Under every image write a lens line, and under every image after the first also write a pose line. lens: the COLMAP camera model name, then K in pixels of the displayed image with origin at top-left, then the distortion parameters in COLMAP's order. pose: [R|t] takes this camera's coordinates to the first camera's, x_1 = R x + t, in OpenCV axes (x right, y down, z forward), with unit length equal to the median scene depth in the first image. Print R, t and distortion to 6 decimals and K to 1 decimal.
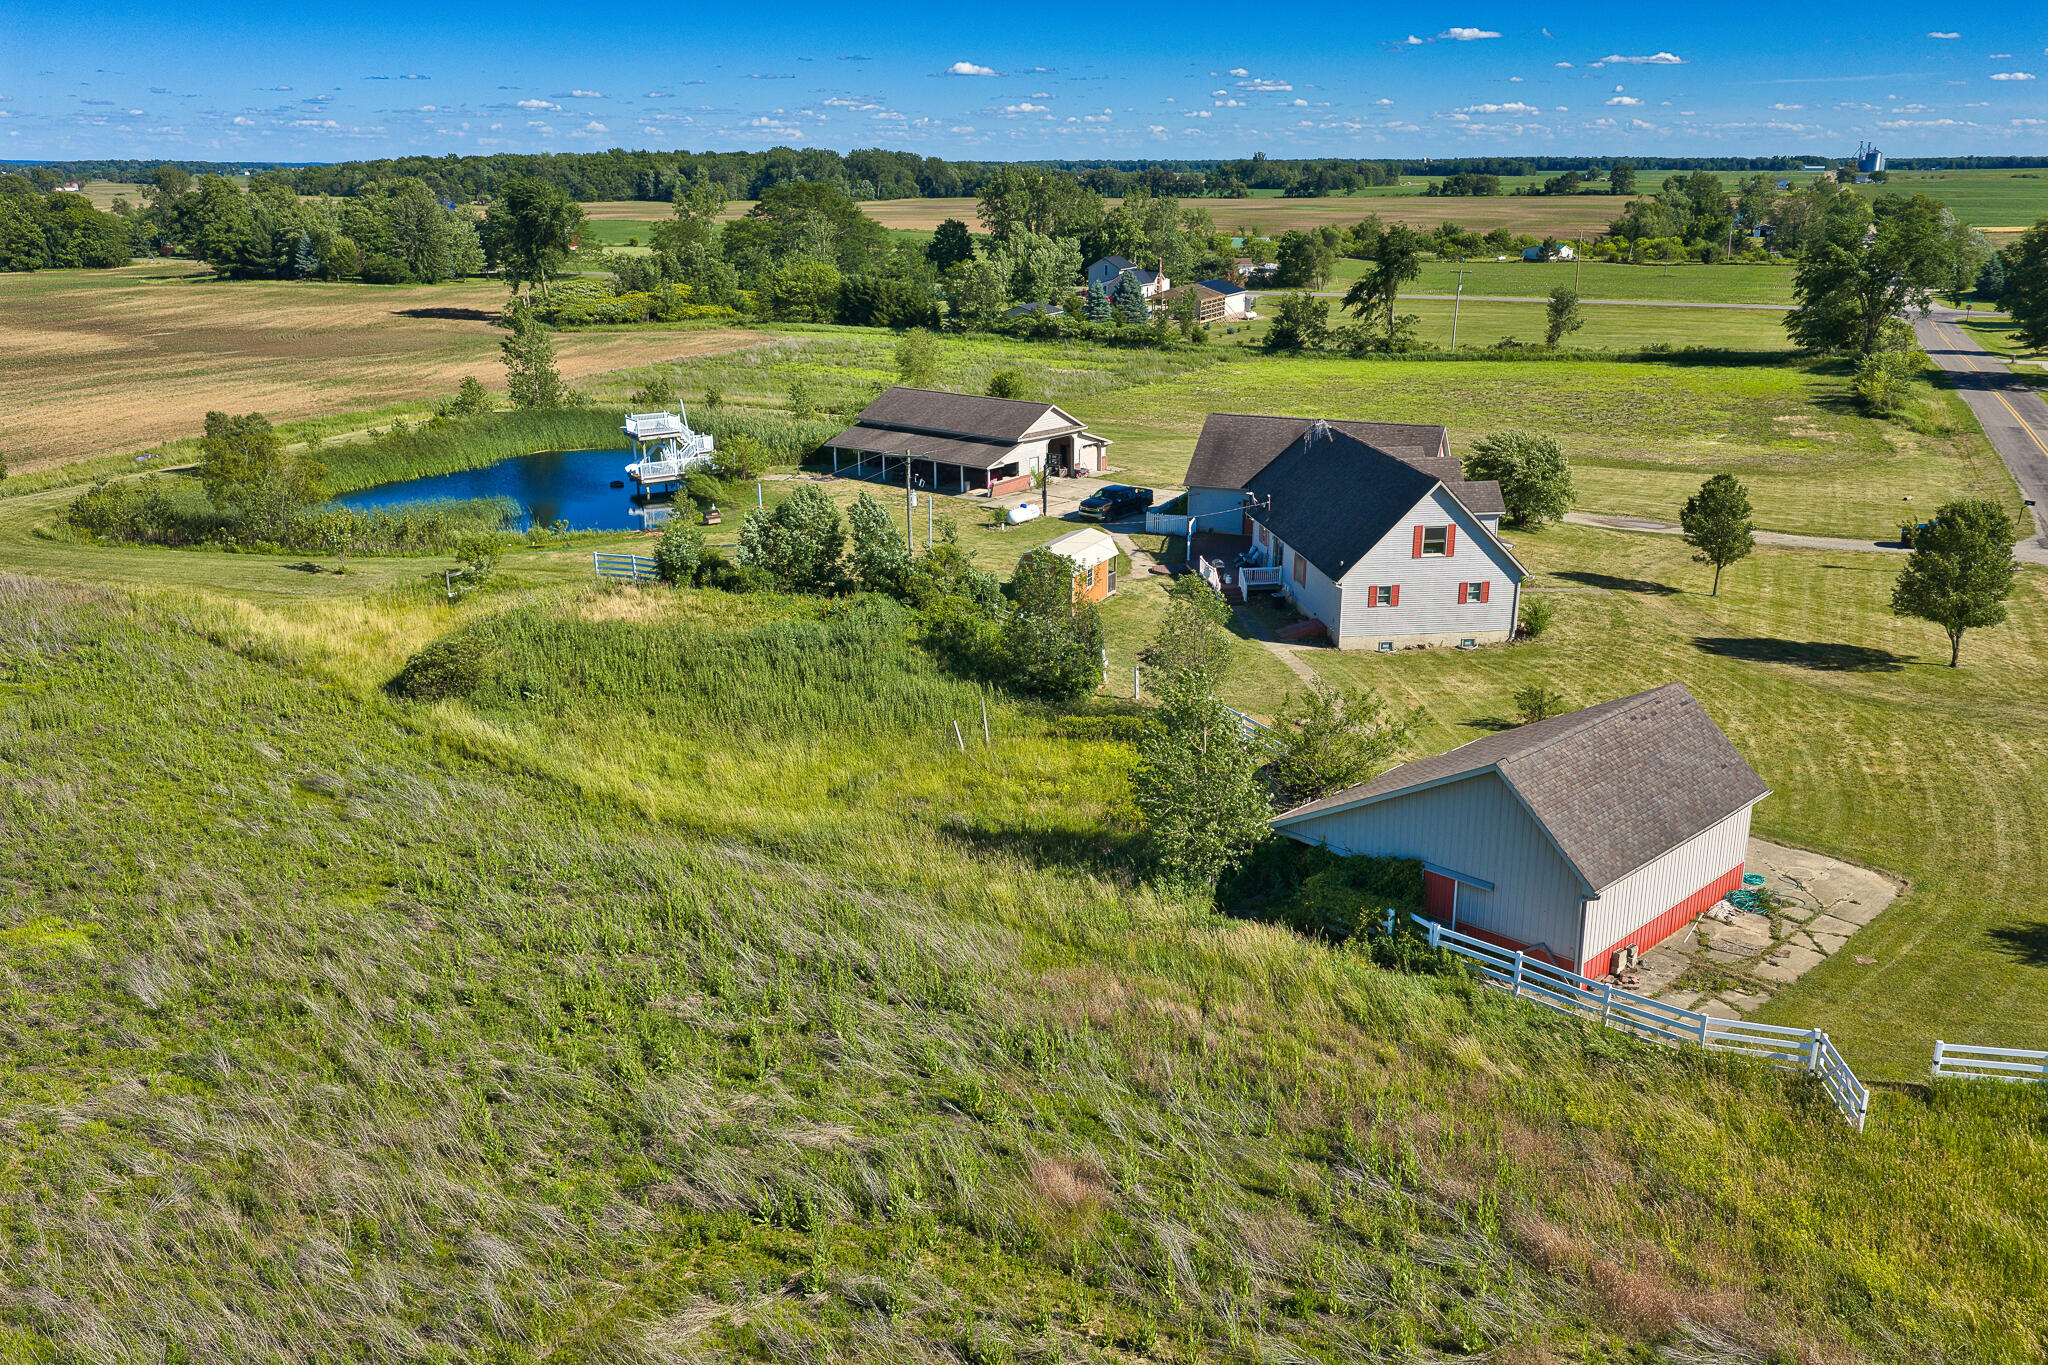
lens RADIAL K [[1669.1, 0, 1030.2], [0, 1669.1, 689.1], [0, 0, 1]] dist [0.047665, -0.059356]
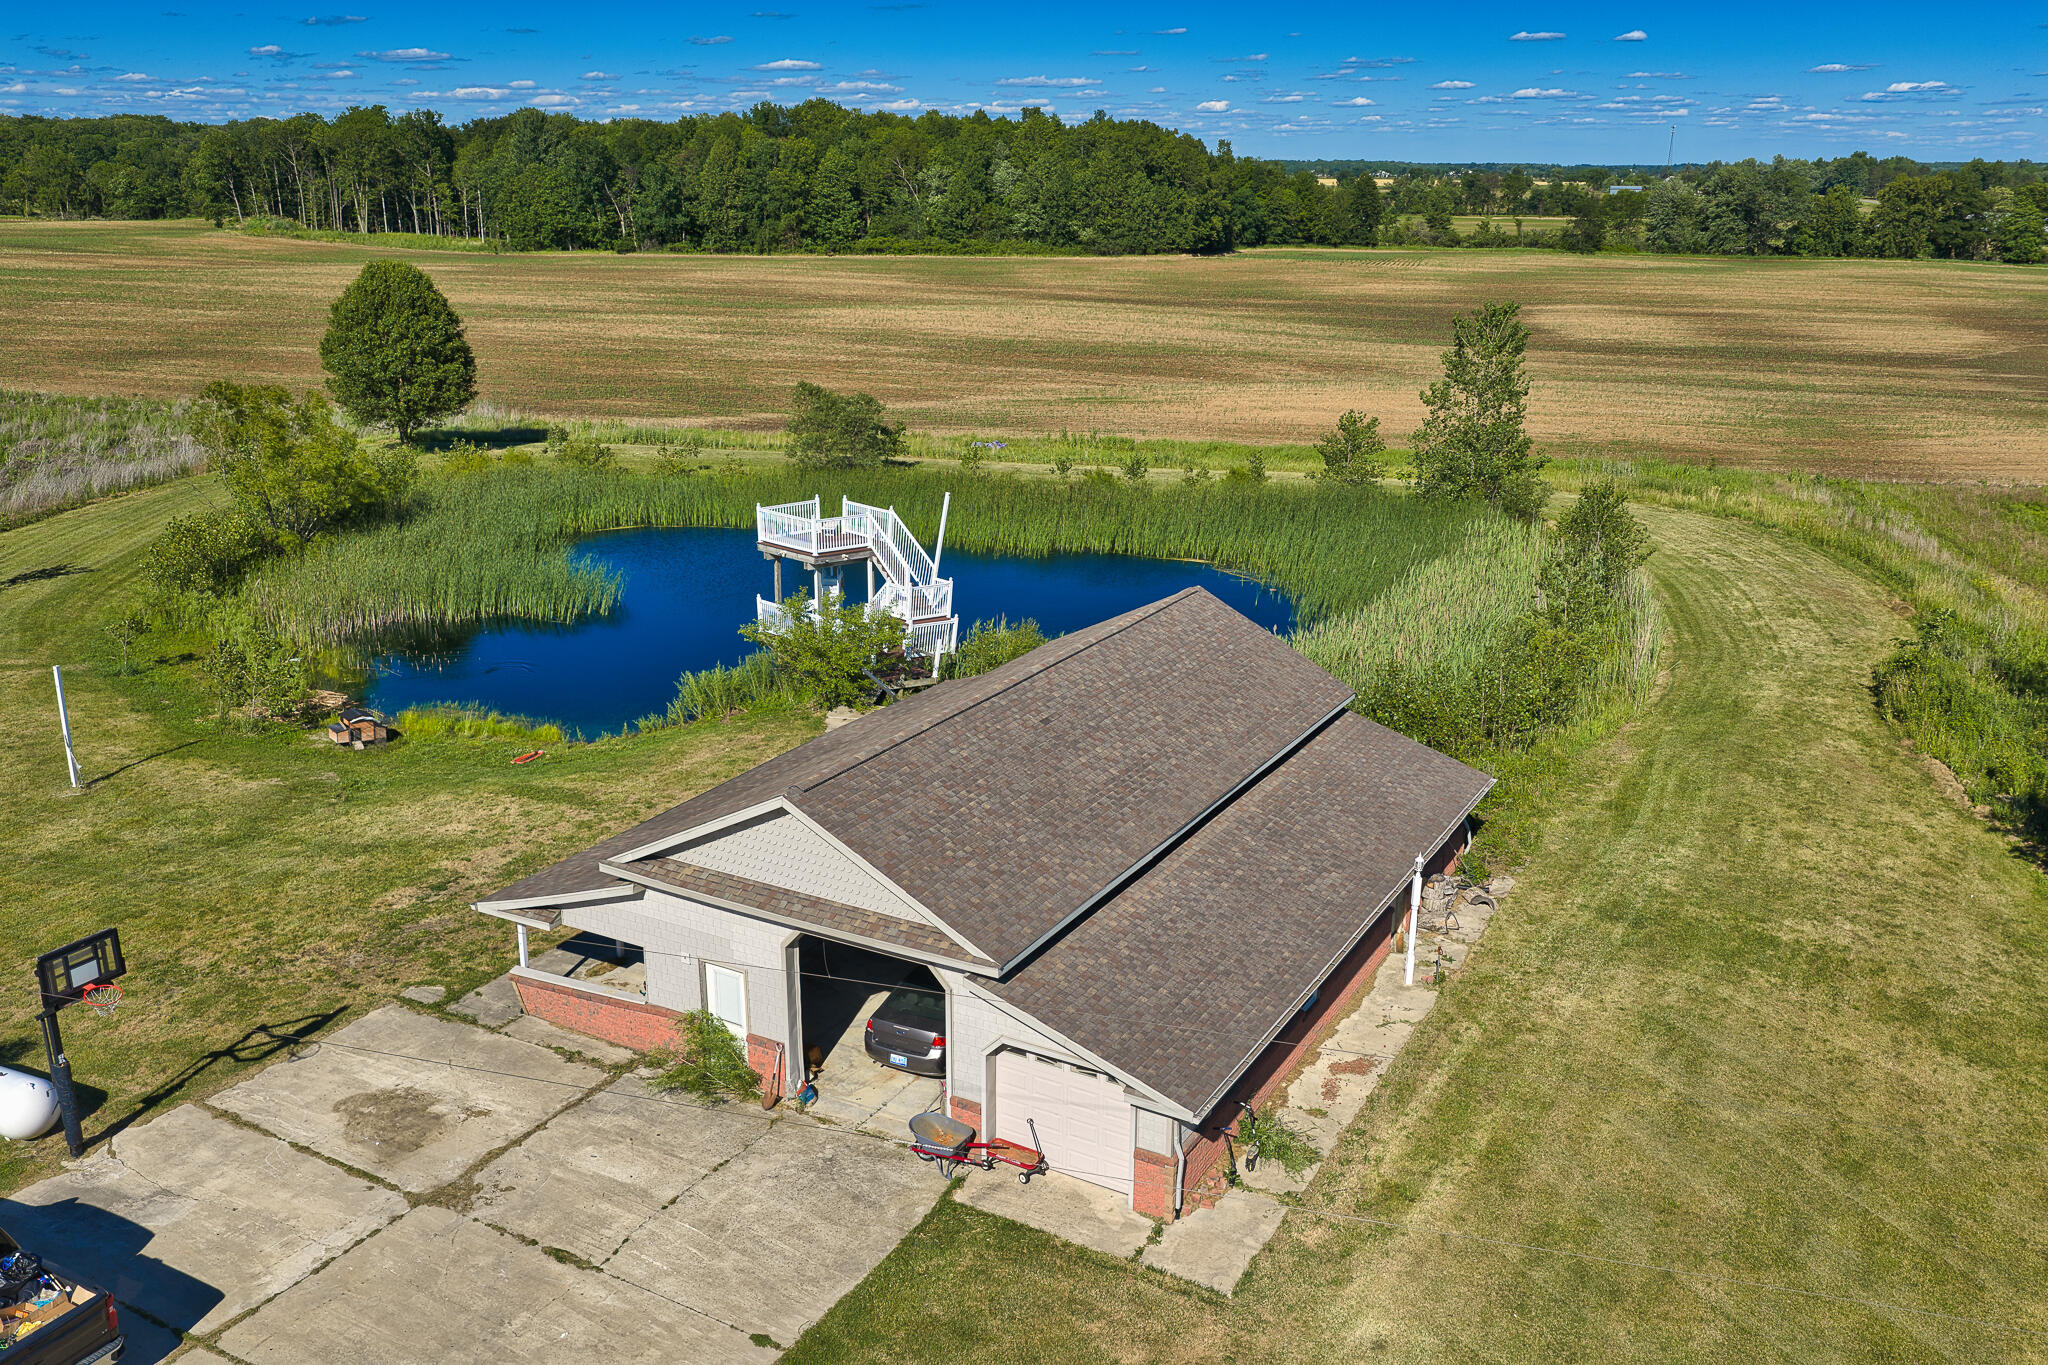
lens RADIAL K [[1681.0, 0, 1033.4], [0, 1681.0, 664.1], [0, 0, 1]] dist [0.035388, -0.053457]
pose [[0.171302, 0.282089, -0.943971, 0.126375], [-0.299531, 0.927691, 0.222868, -0.137456], [0.938582, 0.244571, 0.243409, 0.541639]]
